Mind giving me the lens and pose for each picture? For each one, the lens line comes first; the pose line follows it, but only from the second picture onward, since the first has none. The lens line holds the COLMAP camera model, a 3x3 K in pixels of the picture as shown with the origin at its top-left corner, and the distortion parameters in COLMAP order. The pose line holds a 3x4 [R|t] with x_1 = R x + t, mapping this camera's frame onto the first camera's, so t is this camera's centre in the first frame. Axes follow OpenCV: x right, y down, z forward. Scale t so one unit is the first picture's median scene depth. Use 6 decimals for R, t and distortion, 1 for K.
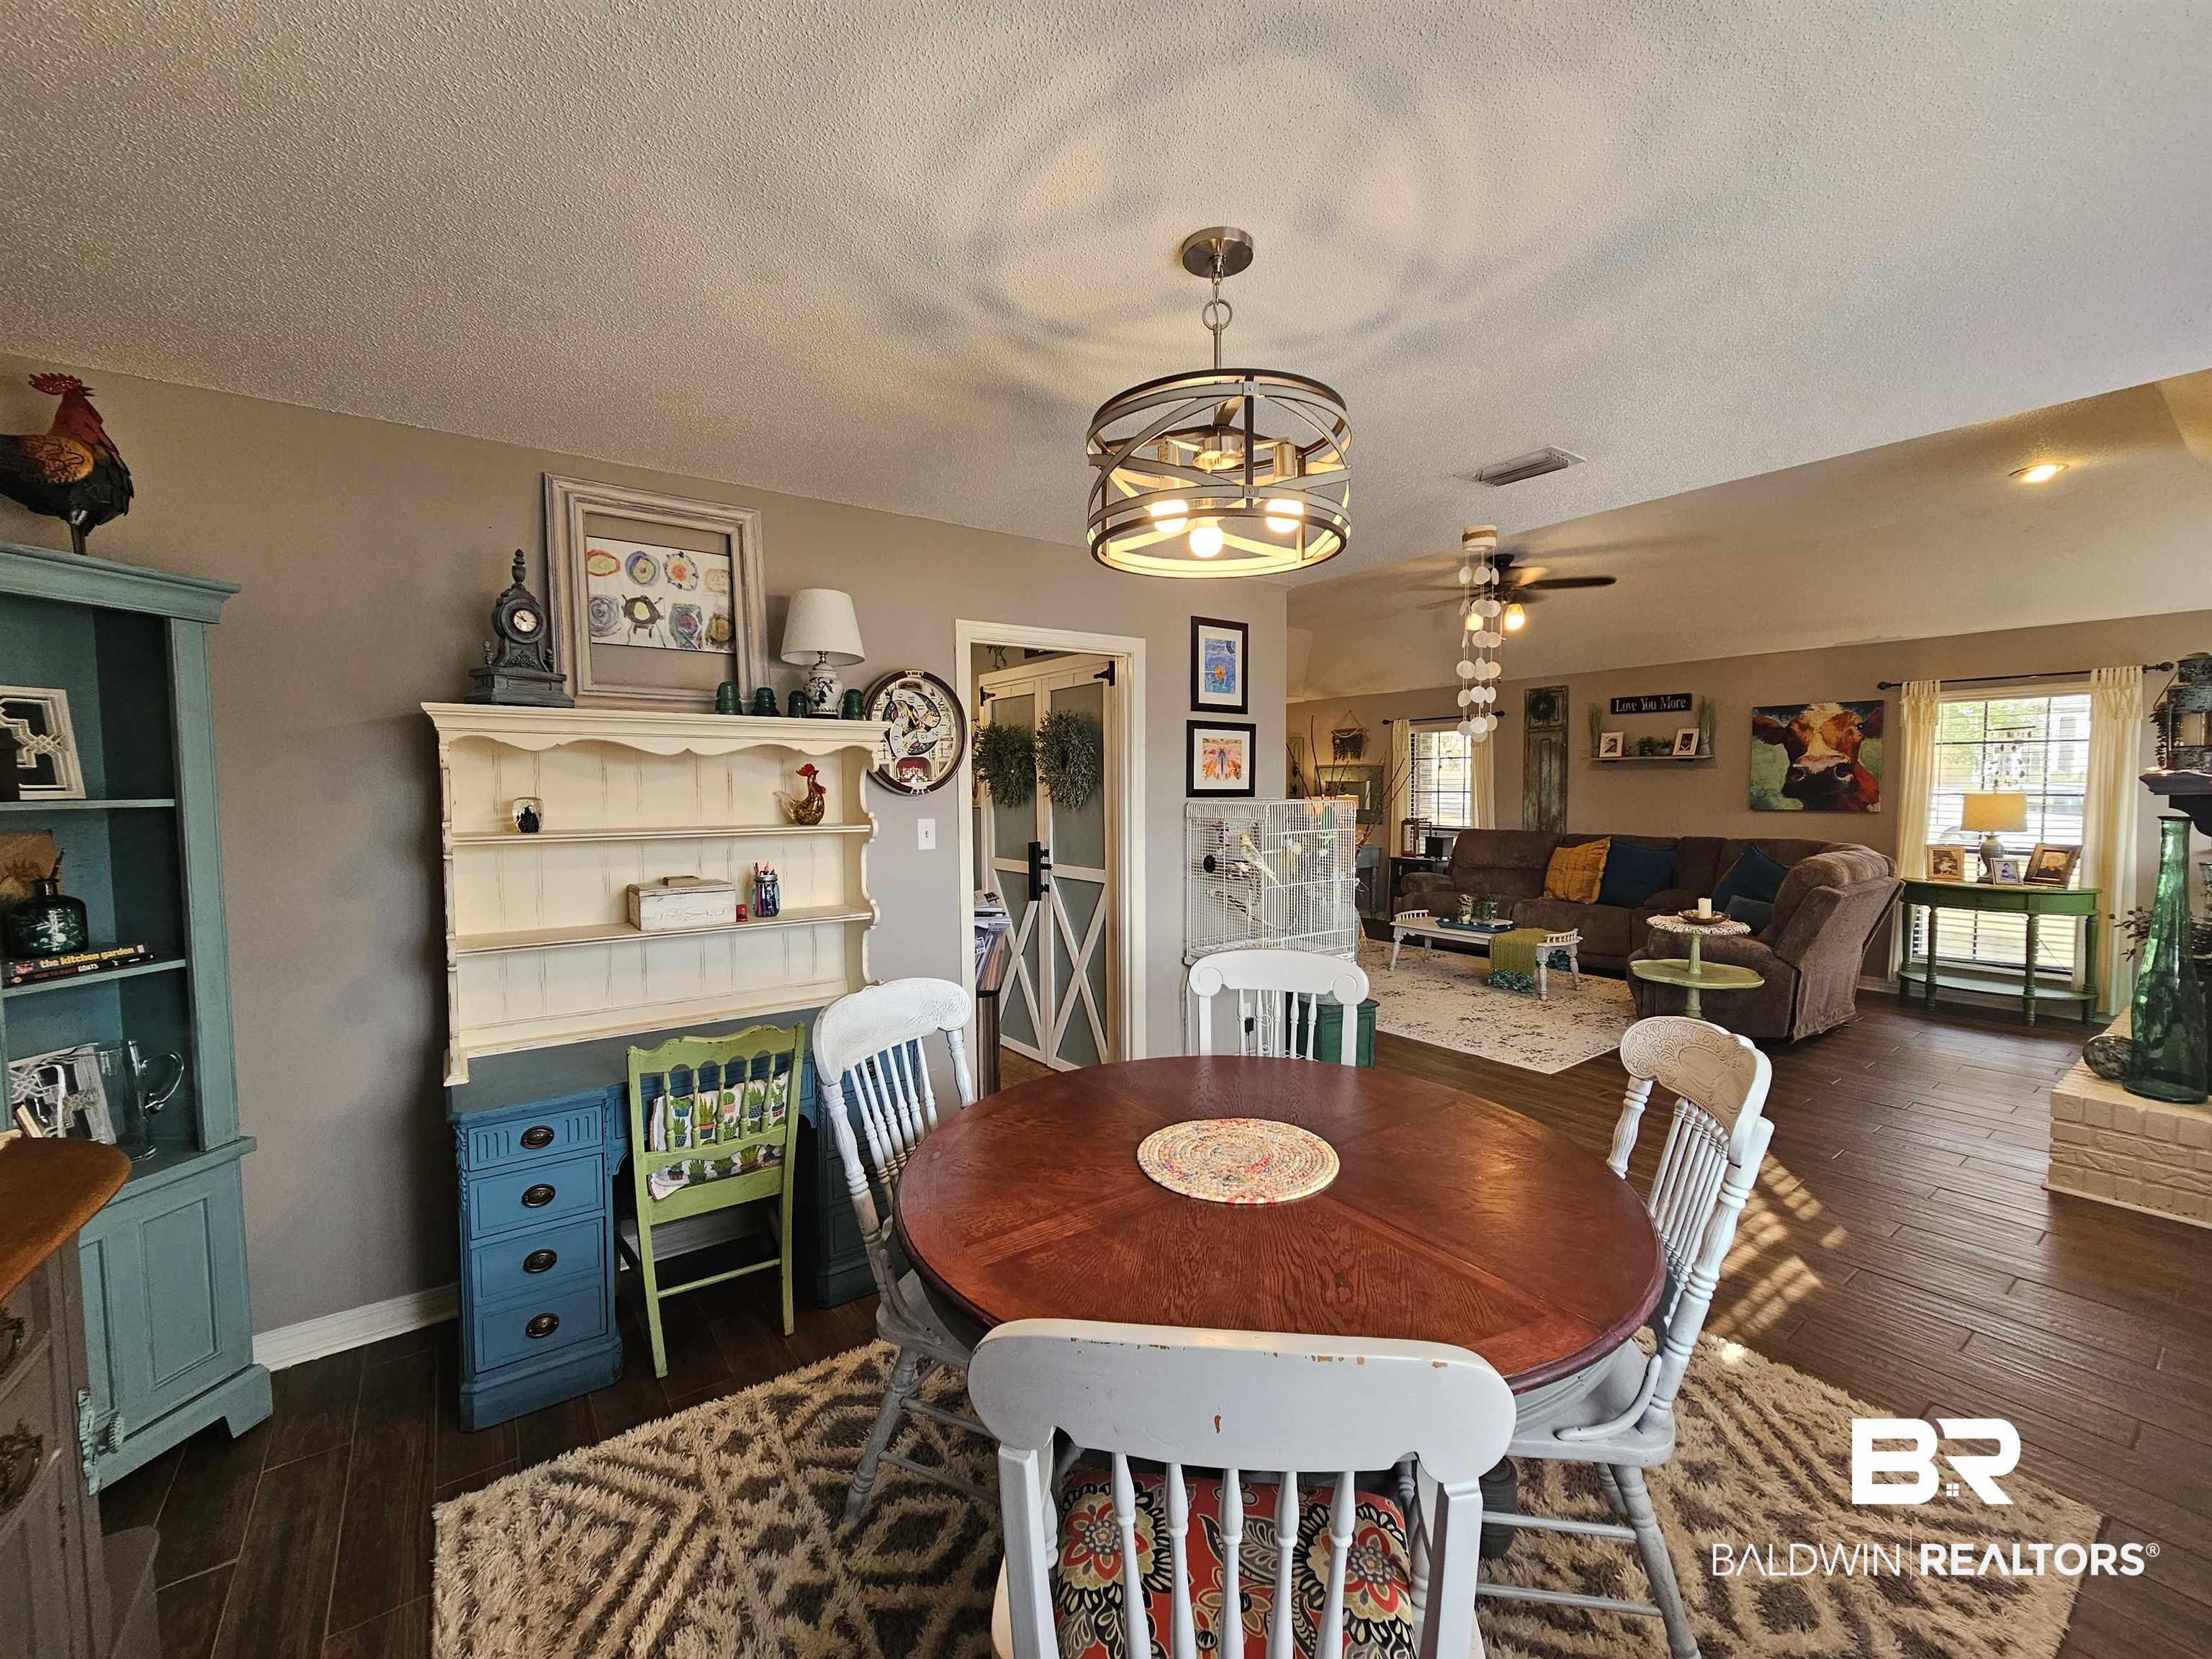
lens RADIAL K [[904.8, 0, 1110.3], [0, 904.8, 835.3], [0, 0, 1]] dist [-0.005338, 0.001672]
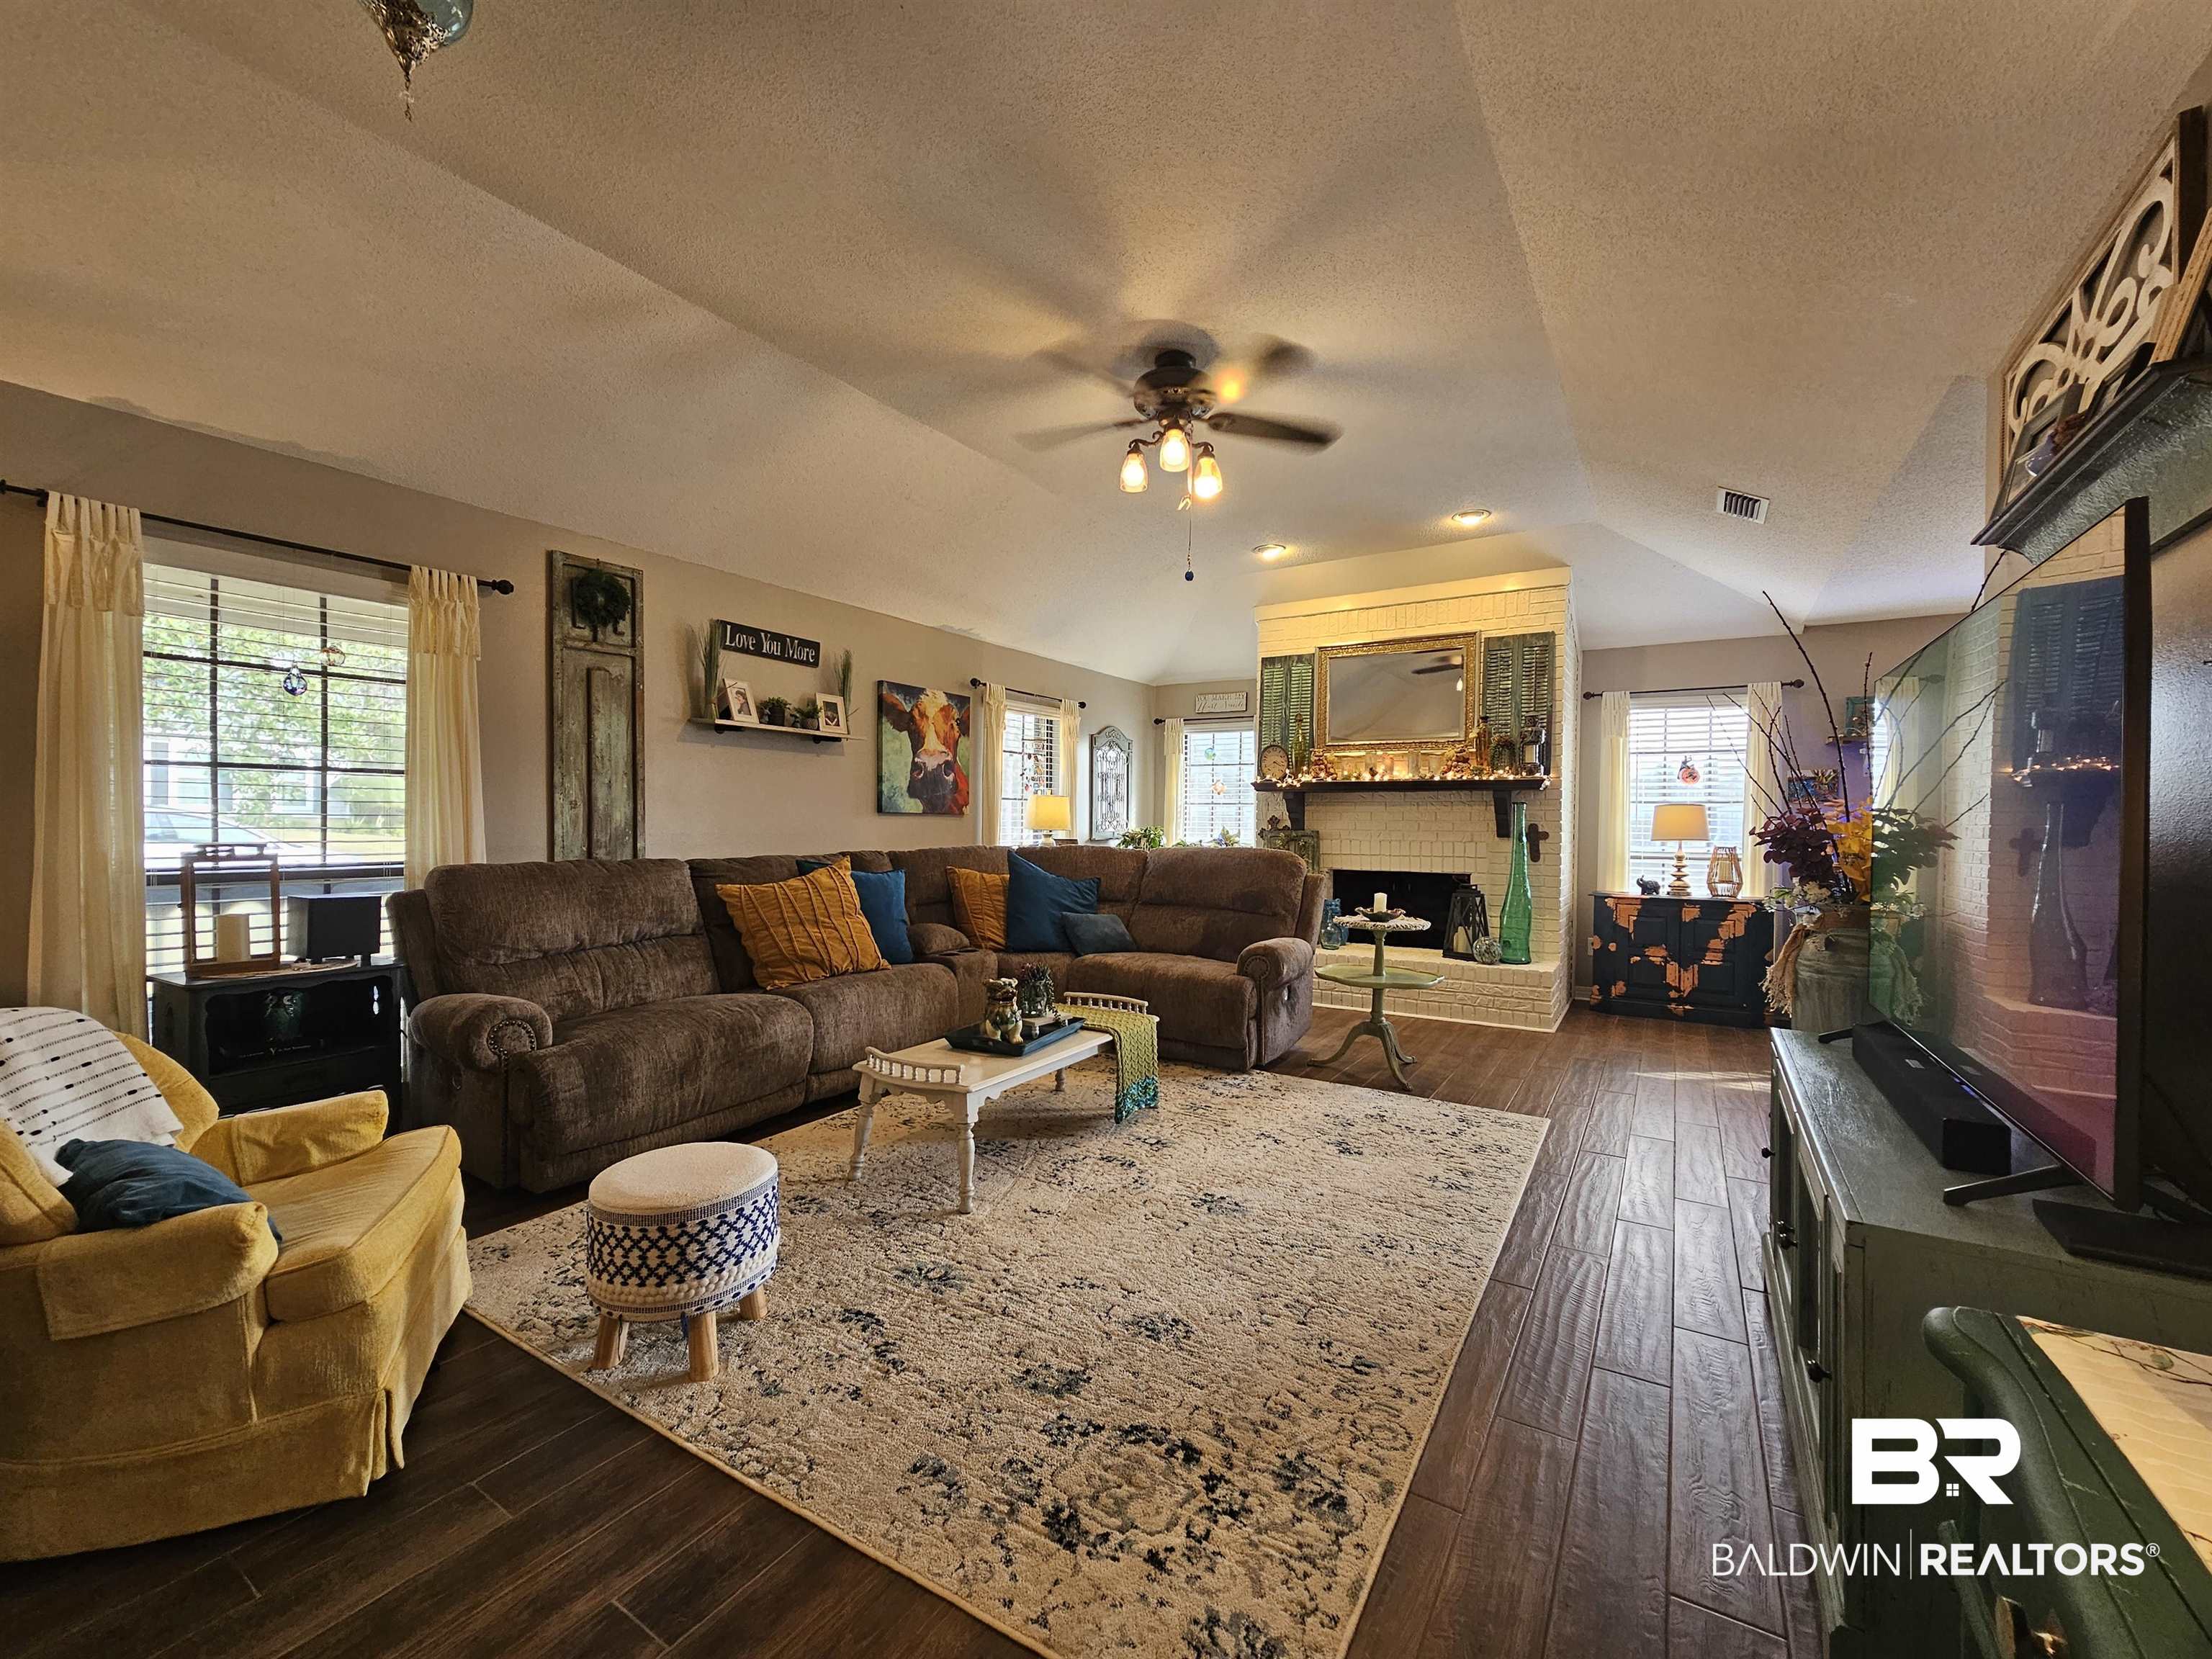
lens RADIAL K [[904.8, 0, 1104.4], [0, 904.8, 836.0], [0, 0, 1]] dist [-0.005338, 0.001672]
pose [[-0.367427, -0.006839, 0.930027, -0.085145], [0.051870, 0.998266, 0.027833, -0.023768], [-0.928605, 0.058467, -0.366435, 1.269896]]
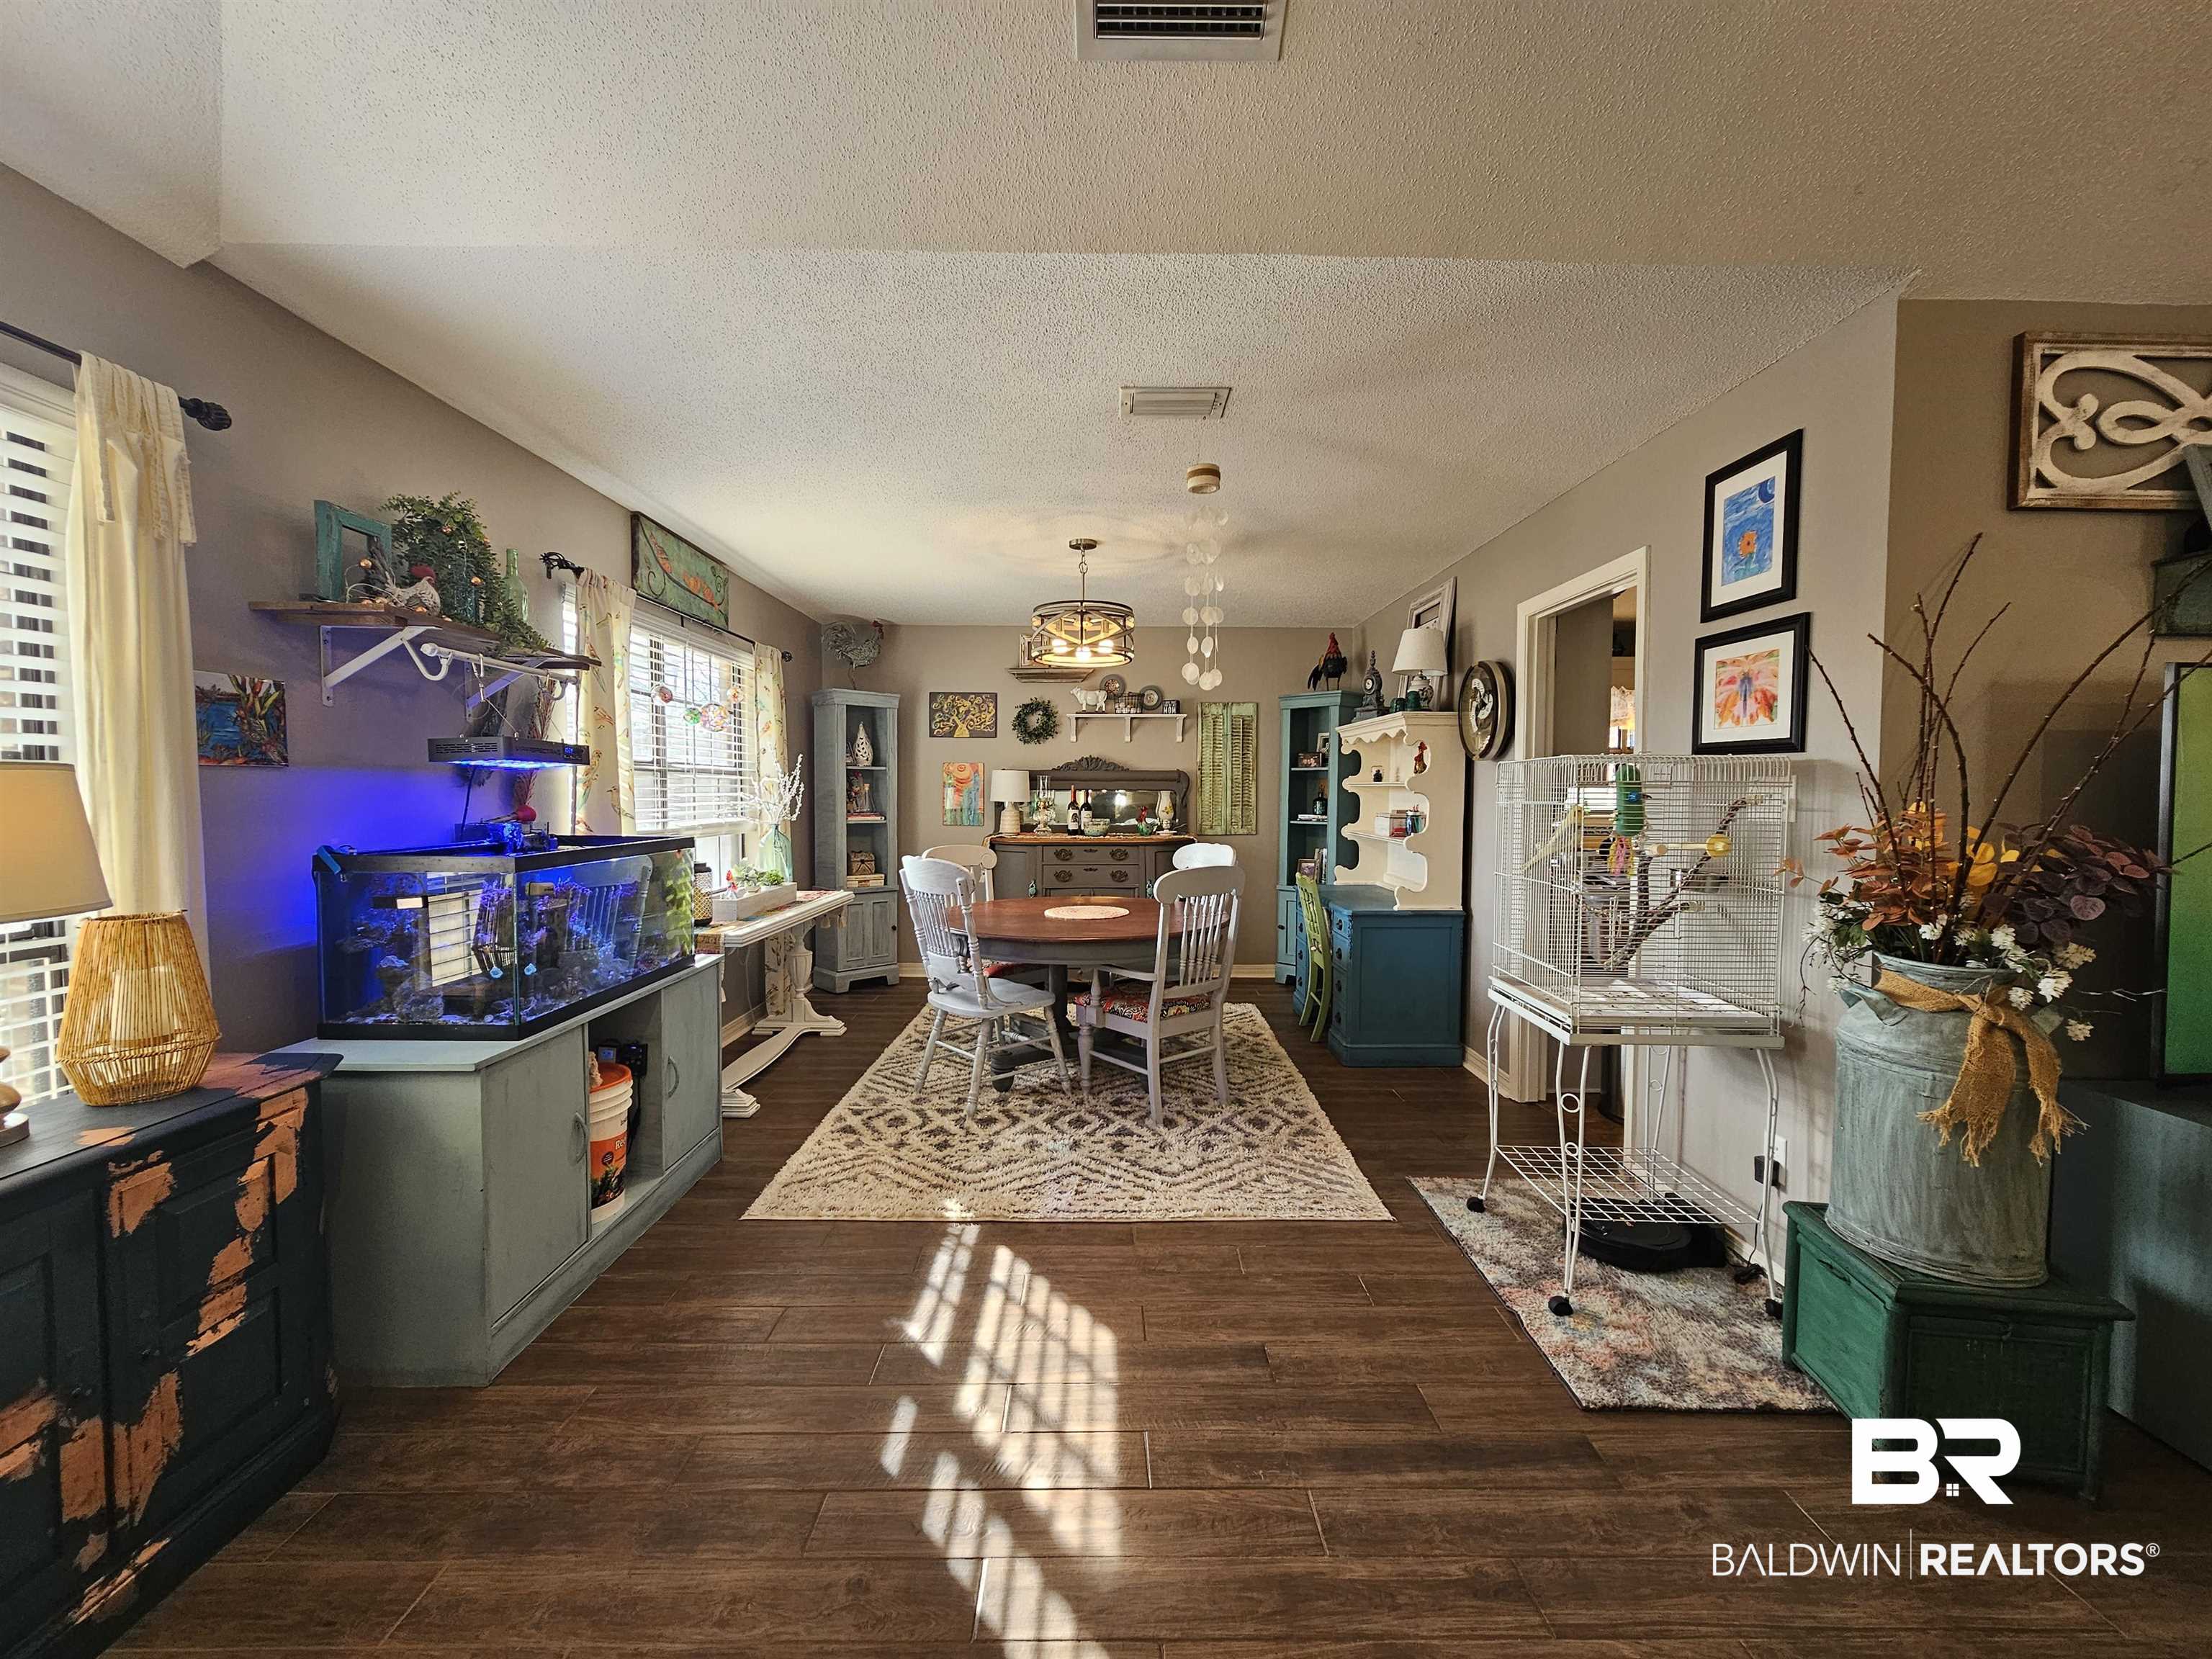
lens RADIAL K [[904.8, 0, 1104.8], [0, 904.8, 828.8], [0, 0, 1]] dist [-0.005338, 0.001672]
pose [[-0.583649, 0.040266, -0.811007, 0.596632], [-0.049947, 0.995098, 0.085350, -0.016341], [0.810468, 0.090322, -0.578777, 0.710345]]
